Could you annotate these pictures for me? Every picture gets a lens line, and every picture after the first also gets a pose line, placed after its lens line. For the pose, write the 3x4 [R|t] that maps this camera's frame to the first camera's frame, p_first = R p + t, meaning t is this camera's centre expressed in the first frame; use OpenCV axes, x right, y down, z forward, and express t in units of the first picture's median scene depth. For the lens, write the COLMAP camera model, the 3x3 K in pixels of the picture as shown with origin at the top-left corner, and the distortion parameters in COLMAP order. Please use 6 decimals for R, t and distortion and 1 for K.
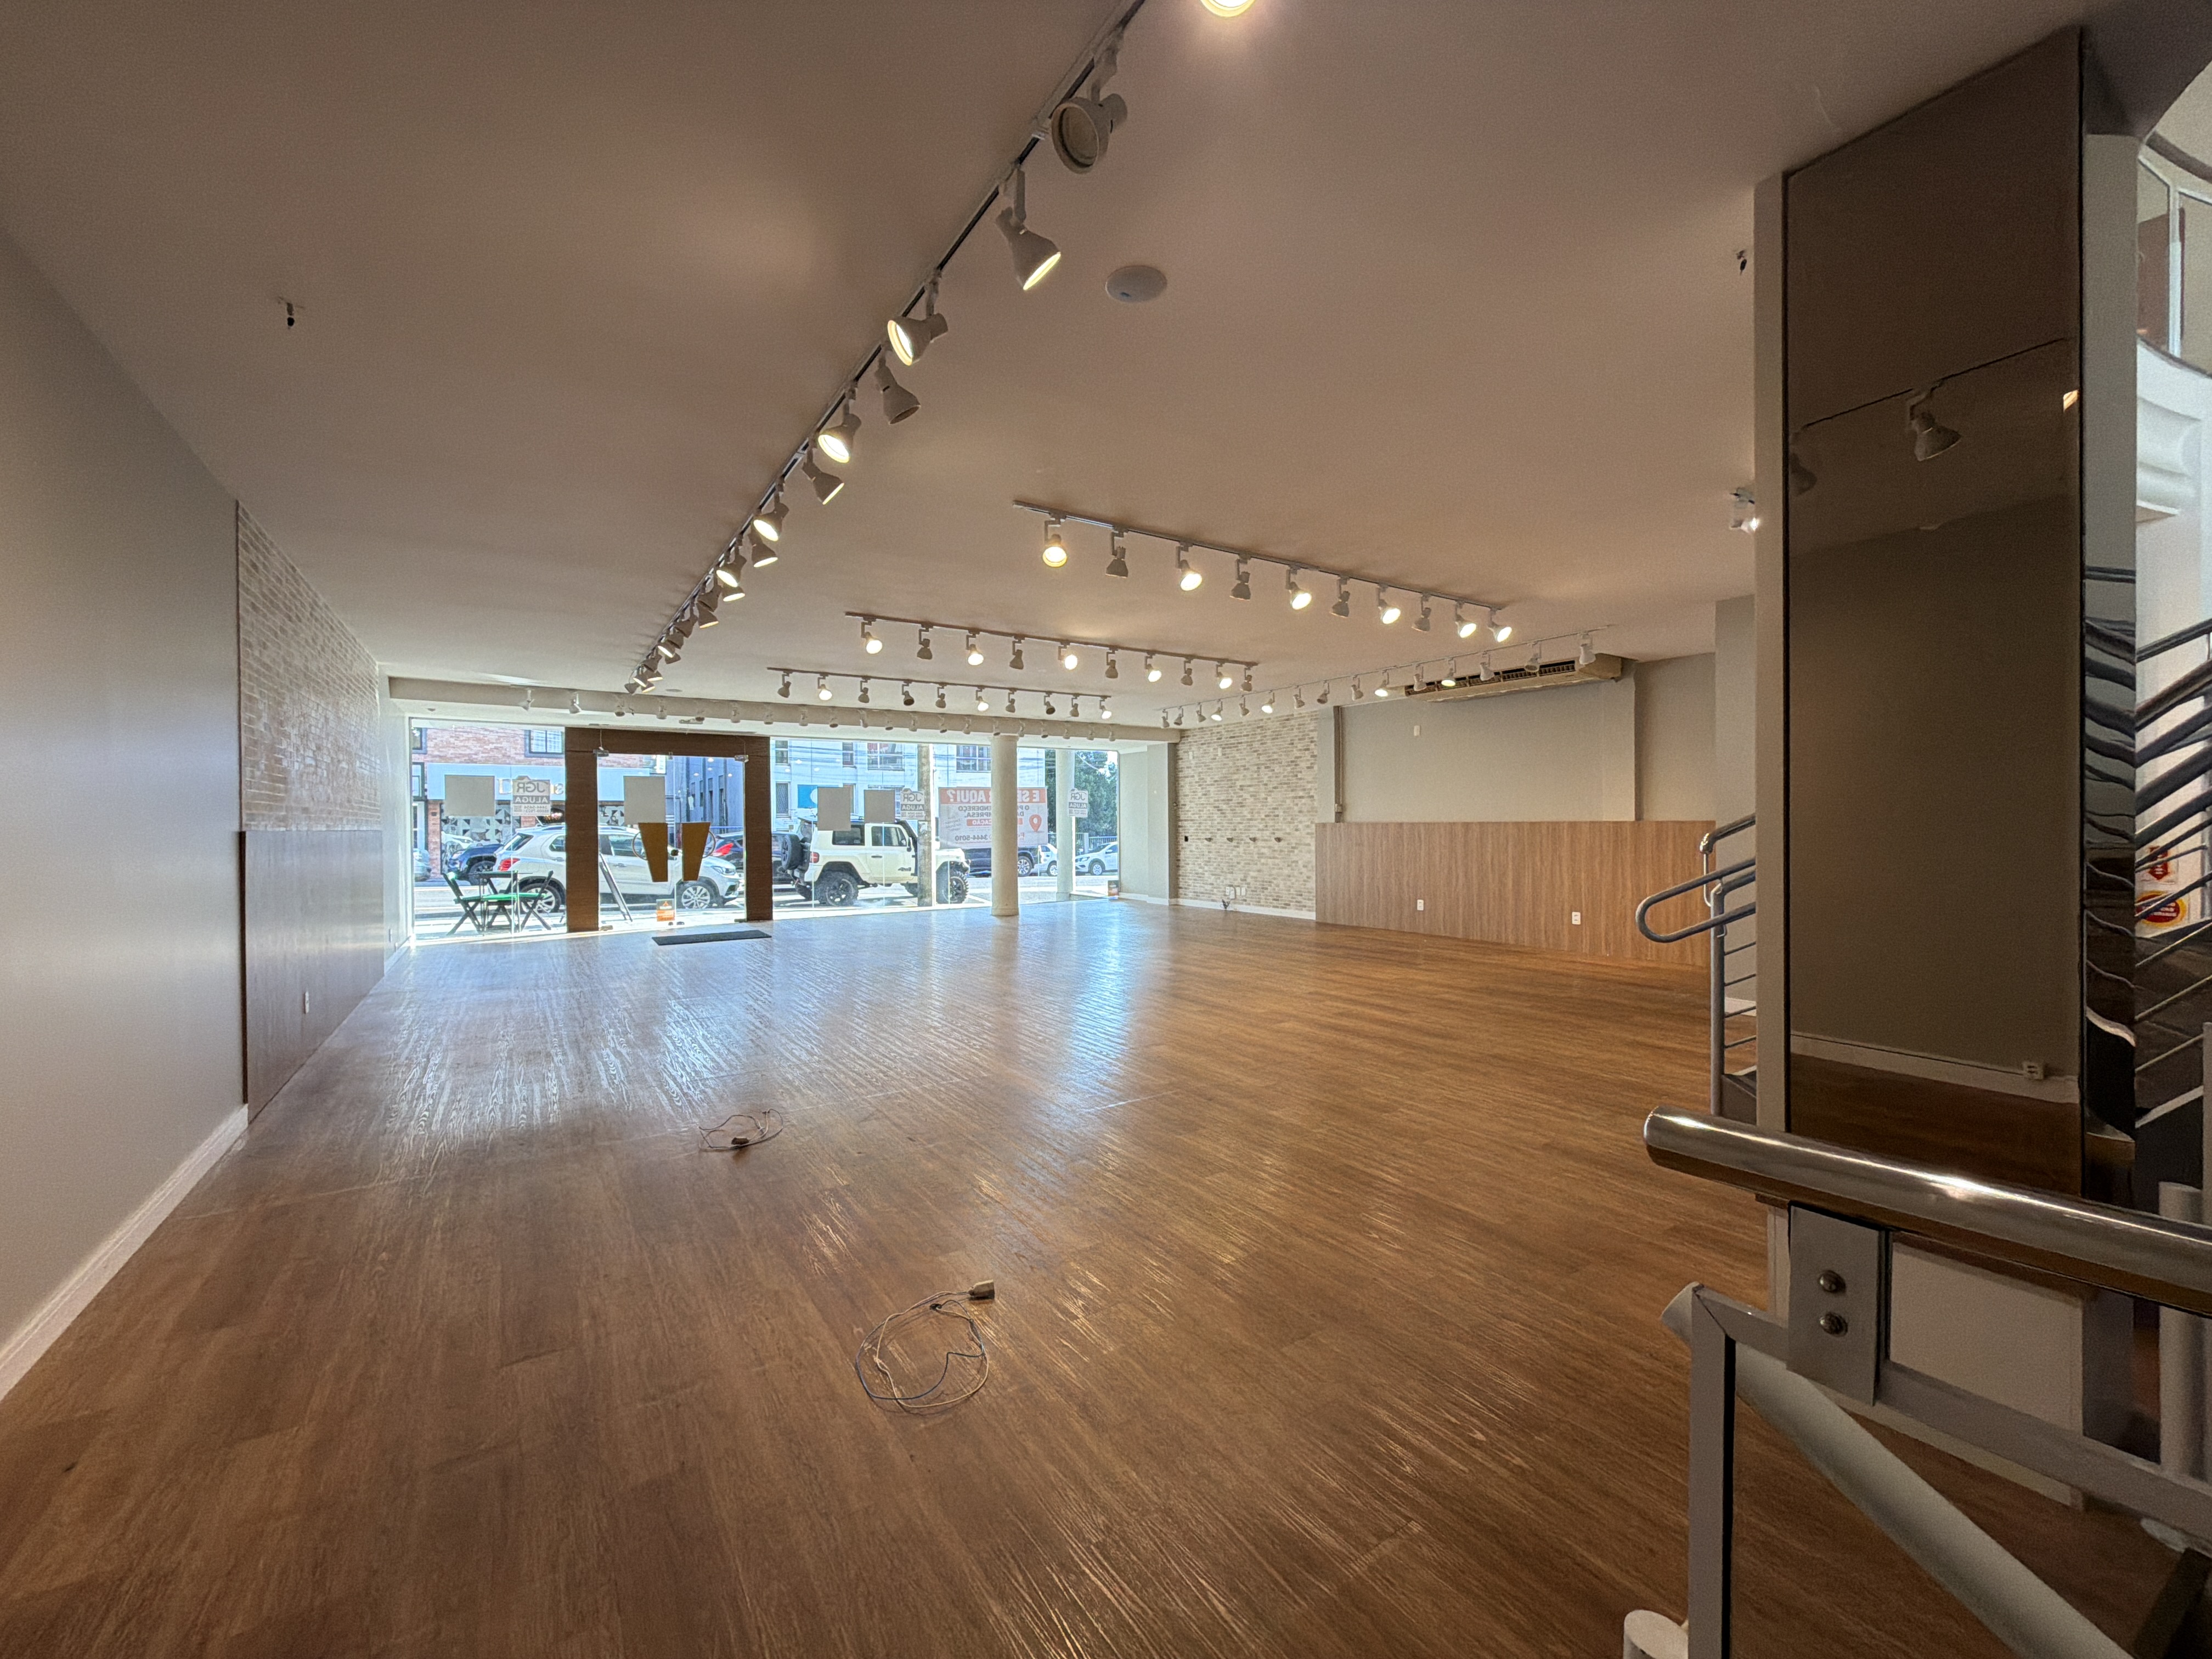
lens RADIAL K [[880.8, 0, 1098.2], [0, 880.8, 828.5], [0, 0, 1]] dist [0.001070, -0.000233]
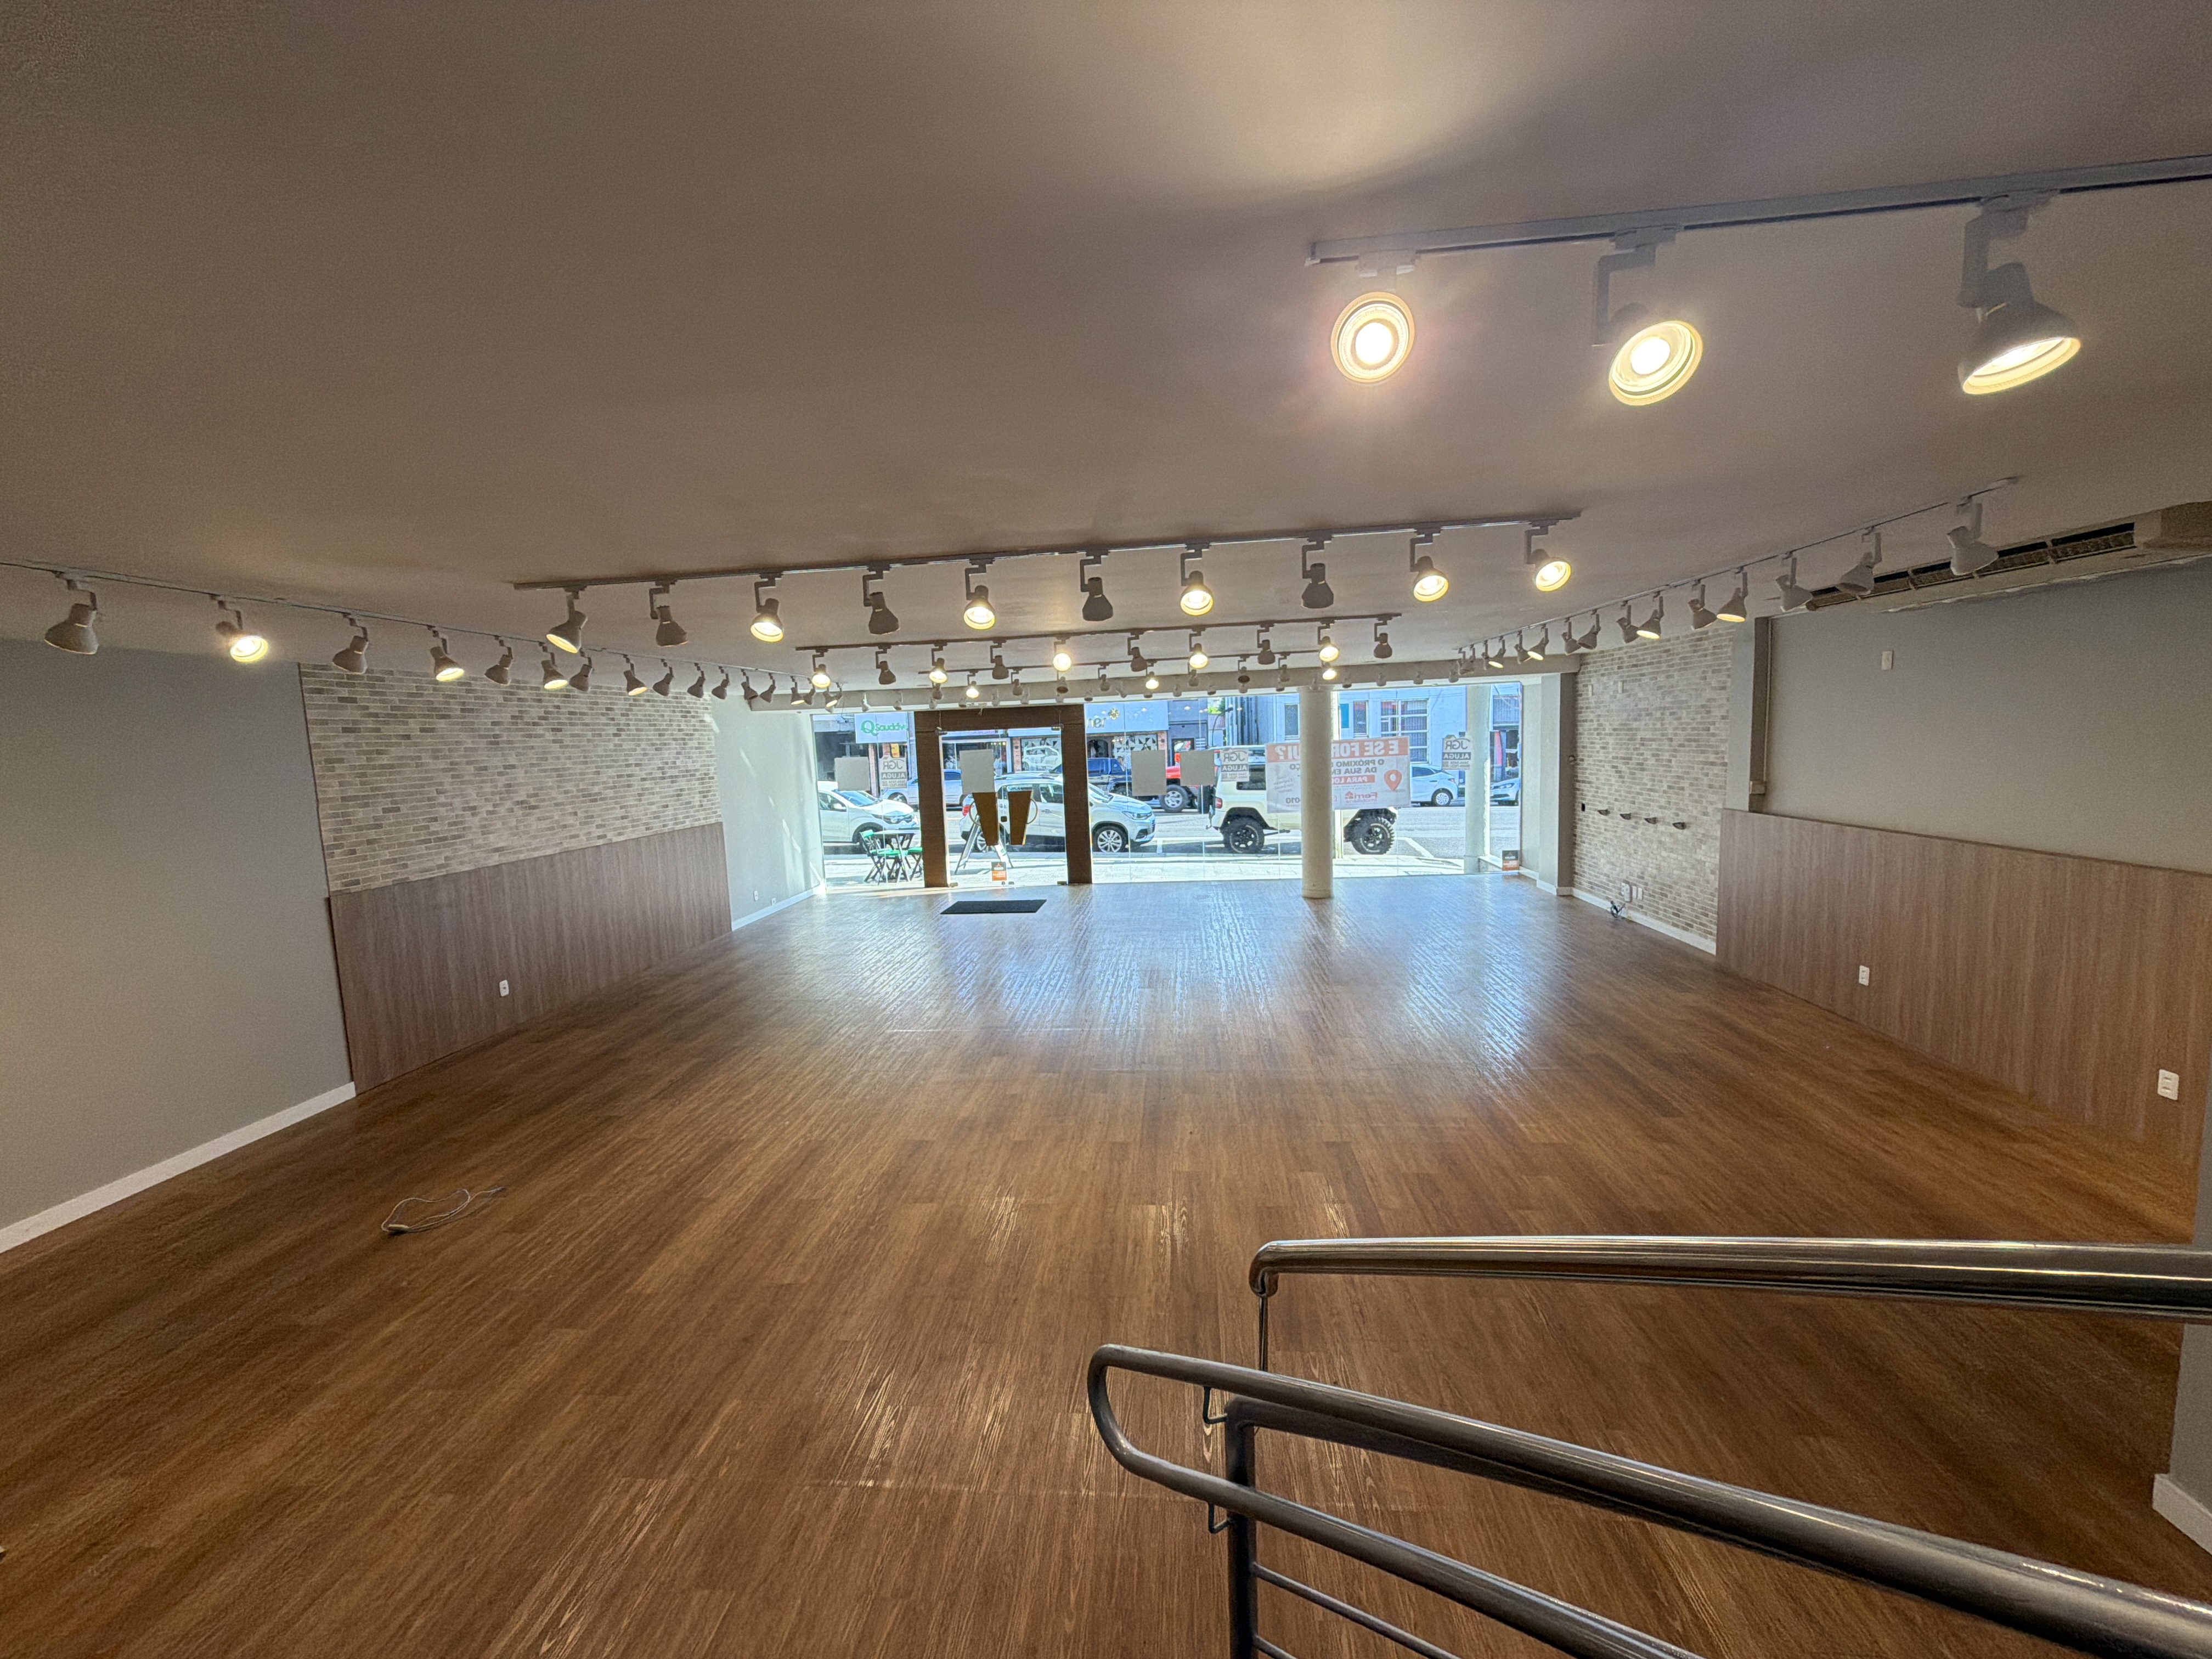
lens RADIAL K [[880.8, 0, 1098.2], [0, 880.8, 828.5], [0, 0, 1]] dist [0.001070, -0.000233]
pose [[0.775238, 0.042105, -0.630265, 0.302573], [0.032655, 0.993770, 0.106555, -0.074416], [0.630825, -0.103187, 0.769033, 0.238349]]
